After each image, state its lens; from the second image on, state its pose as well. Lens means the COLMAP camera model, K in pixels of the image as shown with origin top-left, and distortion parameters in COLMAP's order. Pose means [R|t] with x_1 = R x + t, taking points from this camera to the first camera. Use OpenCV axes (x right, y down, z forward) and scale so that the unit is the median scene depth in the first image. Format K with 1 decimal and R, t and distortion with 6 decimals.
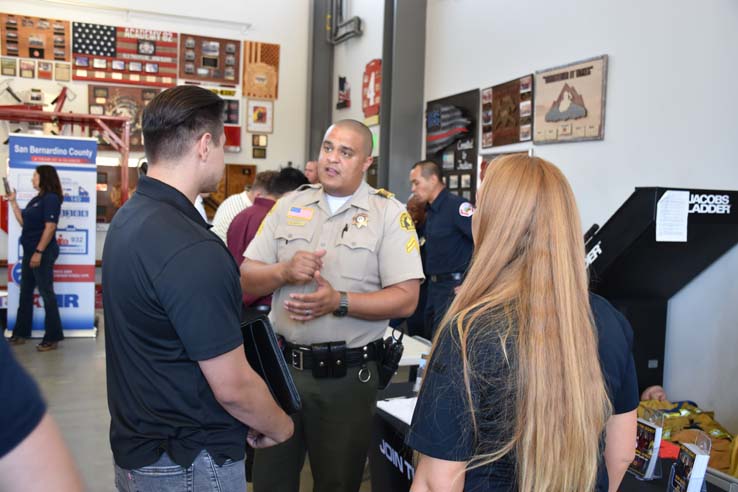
lens RADIAL K [[742.1, 0, 369.0], [0, 742.1, 246.0], [0, 0, 1]] dist [-0.068311, 0.262068]
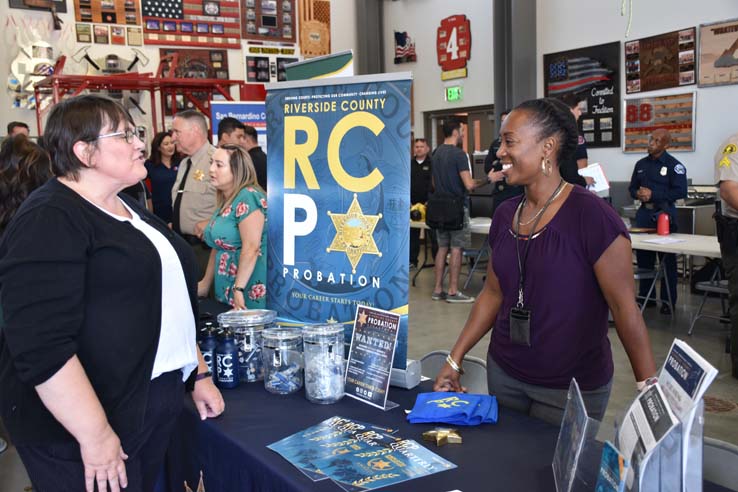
lens RADIAL K [[793.1, 0, 369.0], [0, 793.1, 246.0], [0, 0, 1]] dist [-0.026514, 0.269663]
pose [[0.978269, -0.083934, 0.189589, -0.331407], [0.073825, 0.995478, 0.059777, 0.000768], [-0.193749, -0.044482, 0.980042, -0.100597]]
